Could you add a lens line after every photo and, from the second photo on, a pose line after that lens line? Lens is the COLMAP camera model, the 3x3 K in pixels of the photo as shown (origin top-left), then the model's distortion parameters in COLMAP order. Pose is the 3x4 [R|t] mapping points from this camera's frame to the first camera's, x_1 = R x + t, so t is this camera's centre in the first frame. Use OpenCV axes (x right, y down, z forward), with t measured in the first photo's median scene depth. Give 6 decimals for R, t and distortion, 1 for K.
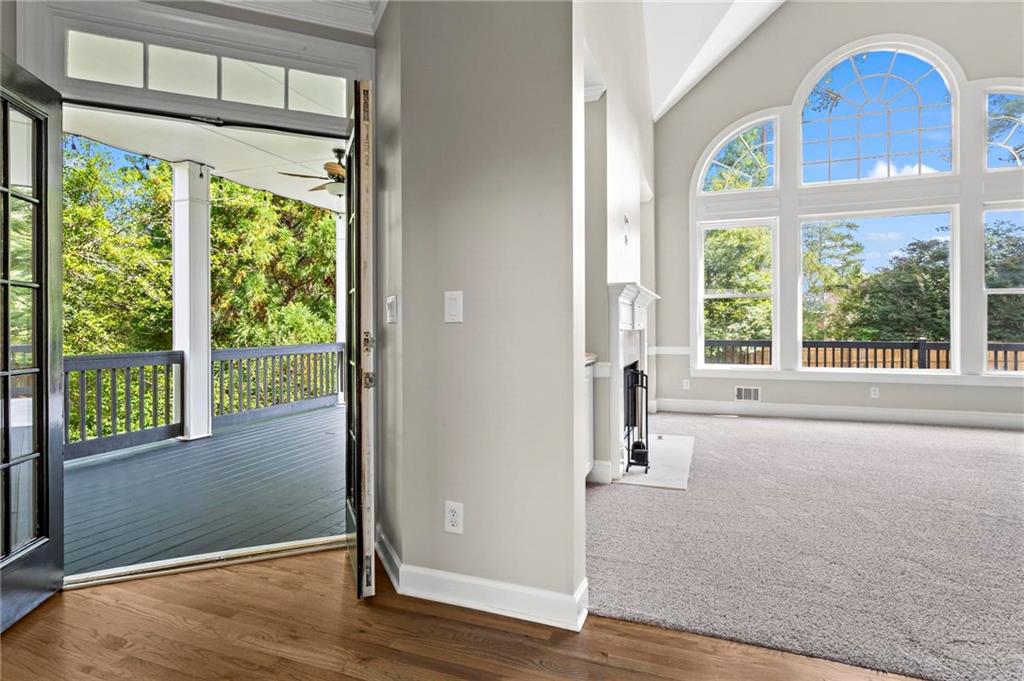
lens RADIAL K [[528.1, 0, 510.2], [0, 528.1, 326.4], [0, 0, 1]] dist [-0.002096, -0.000002]
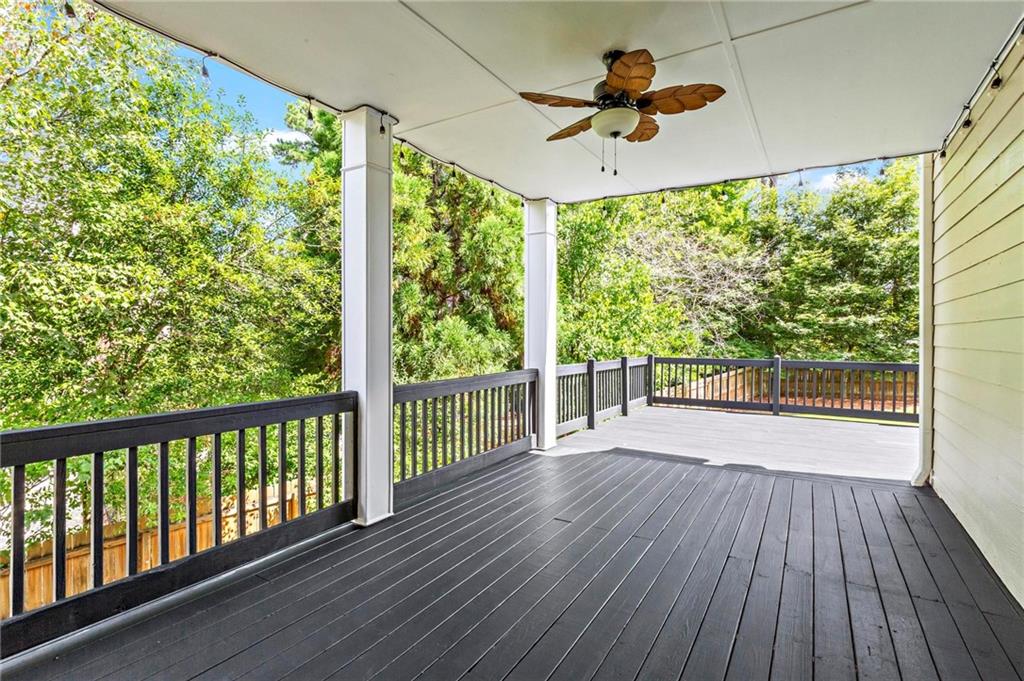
lens RADIAL K [[494.8, 0, 512.0], [0, 494.8, 340.5], [0, 0, 1]] dist [-0.000847, 0.000431]
pose [[0.981724, 0.008600, -0.190115, -0.165989], [-0.006777, 0.999925, 0.010237, -0.014682], [0.190189, -0.008762, 0.981708, 0.226943]]
